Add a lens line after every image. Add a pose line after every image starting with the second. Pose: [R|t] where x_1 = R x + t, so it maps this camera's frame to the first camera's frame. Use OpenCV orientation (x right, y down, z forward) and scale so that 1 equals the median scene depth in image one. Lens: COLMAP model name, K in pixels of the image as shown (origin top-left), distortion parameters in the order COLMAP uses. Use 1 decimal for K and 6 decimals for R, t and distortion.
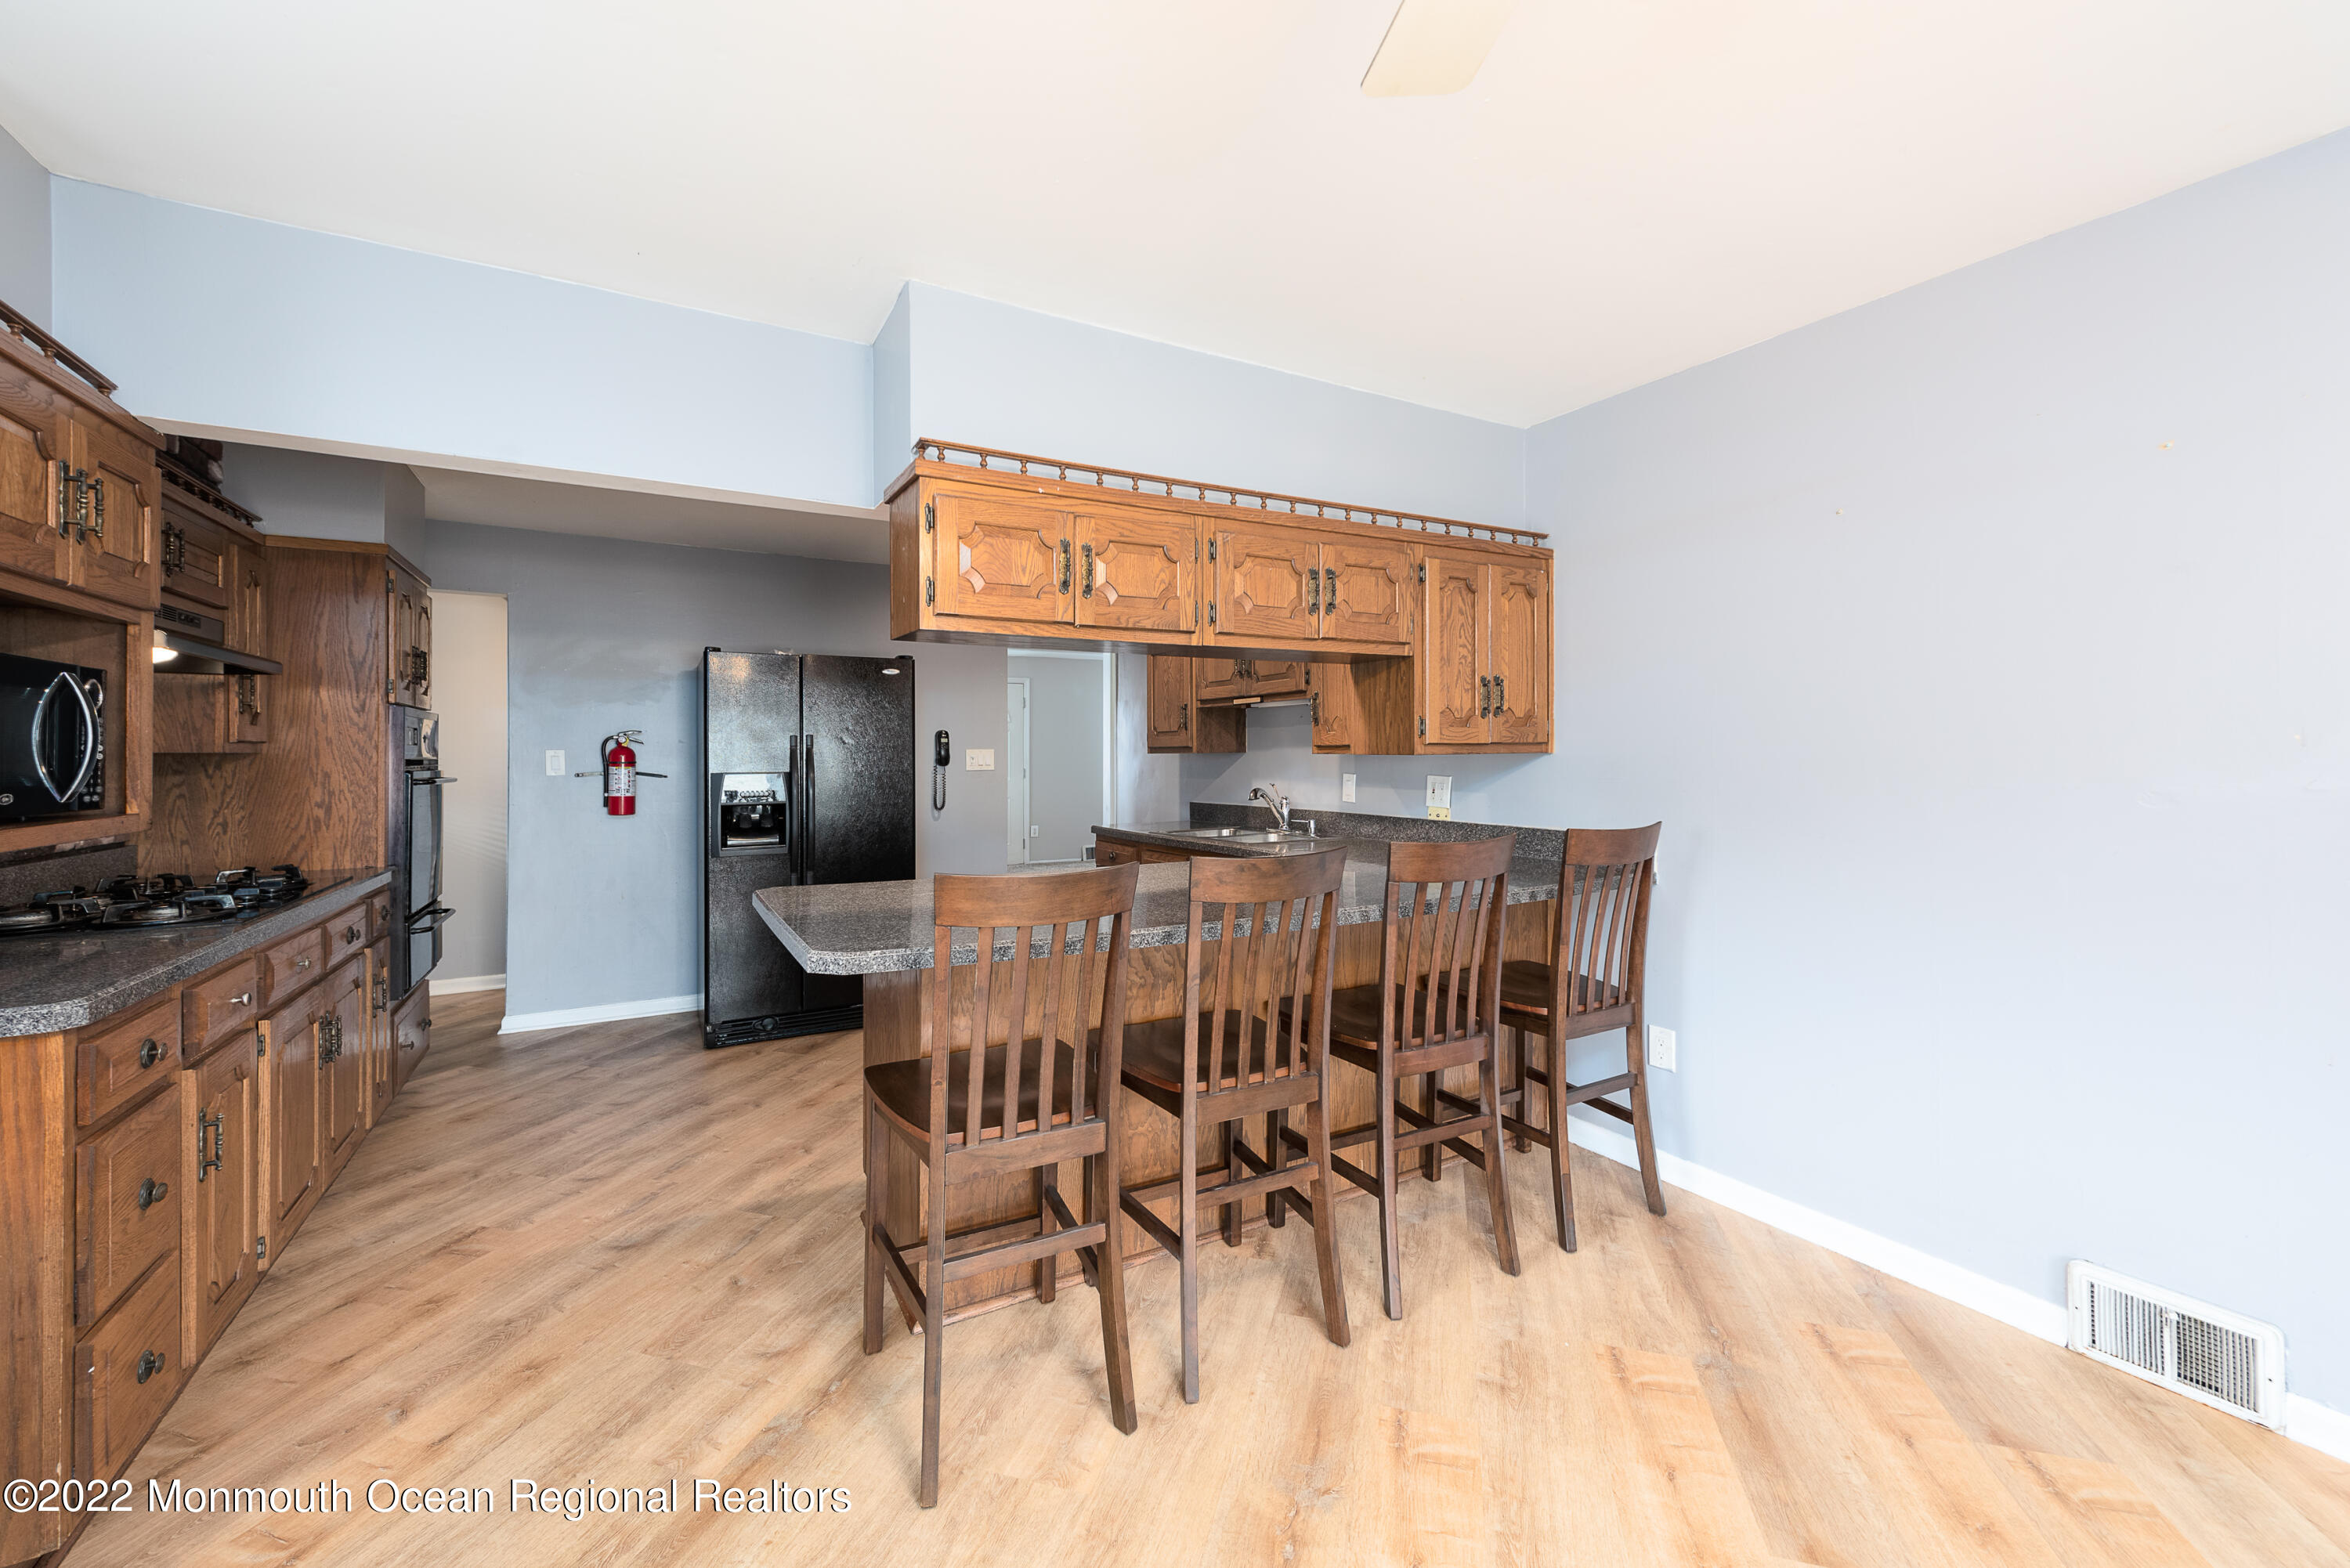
lens RADIAL K [[961.2, 0, 1179.4], [0, 961.2, 746.6], [0, 0, 1]] dist [0.014657, 0.000092]
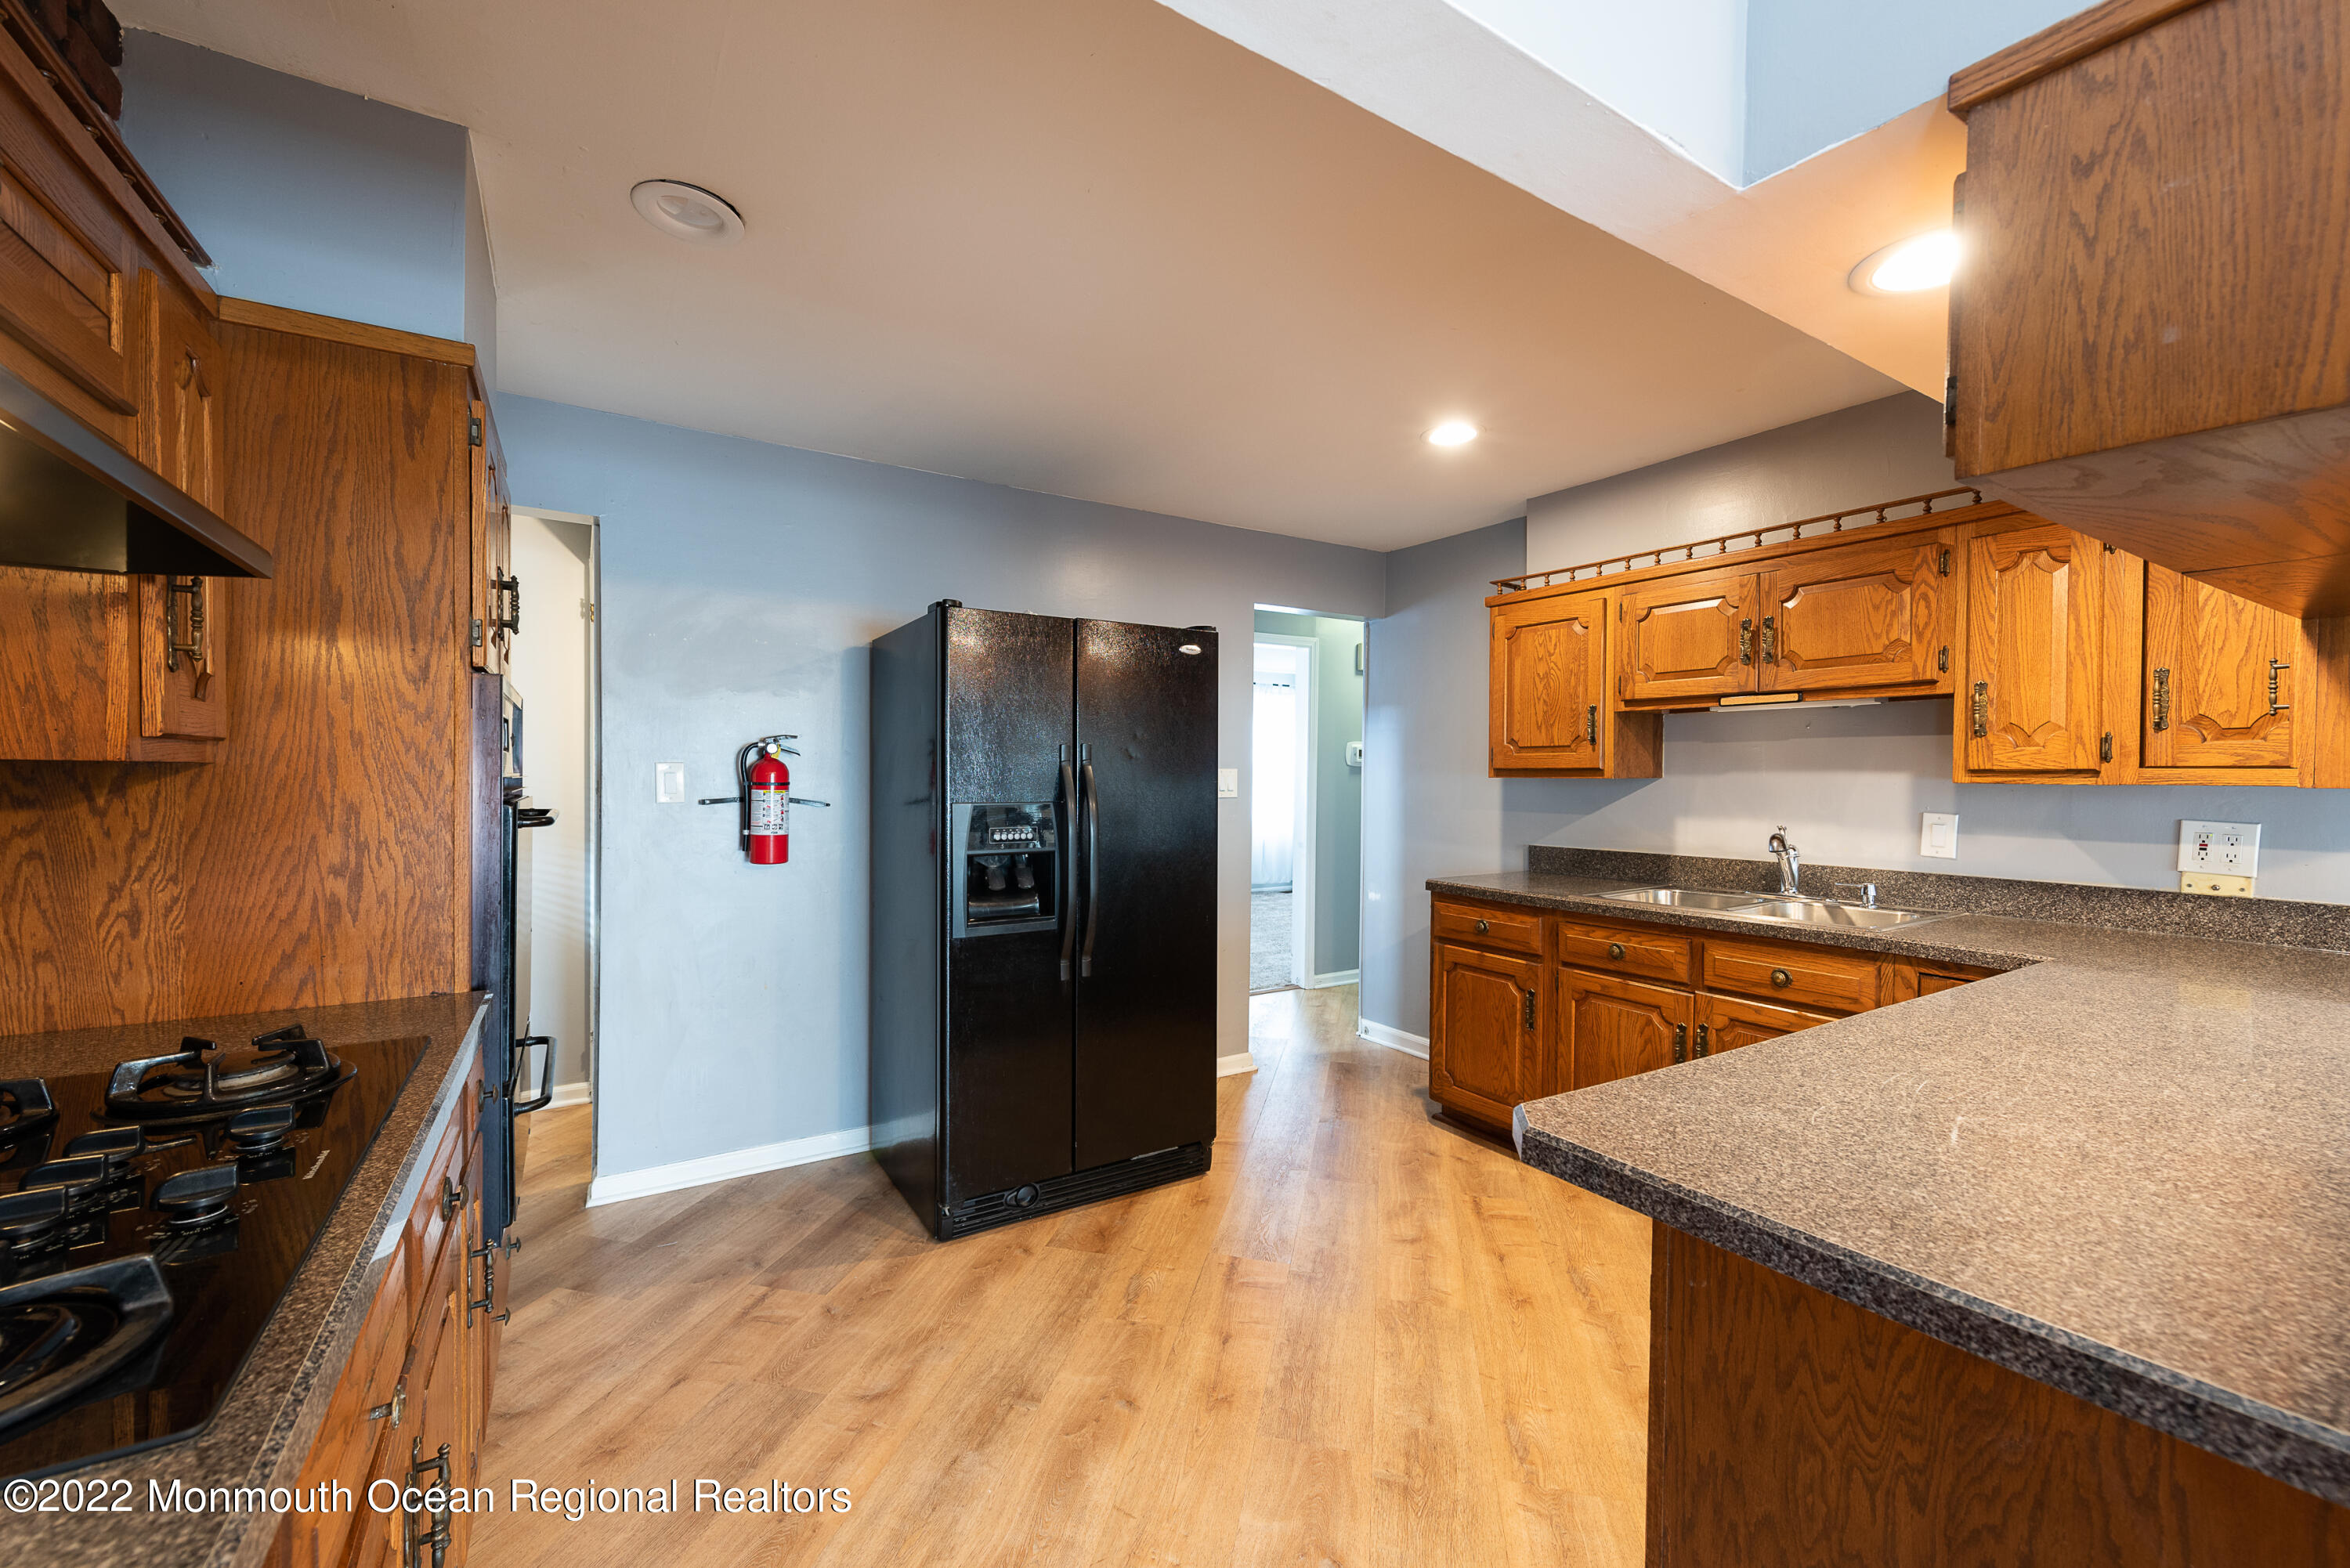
lens RADIAL K [[952.4, 0, 1175.0], [0, 952.4, 784.0], [0, 0, 1]] dist [0.009157, -0.000327]
pose [[0.998869, 0.010414, 0.046395, -0.482930], [-0.011257, 0.999776, 0.017942, 0.003356], [-0.046198, -0.018444, 0.998762, 0.496748]]
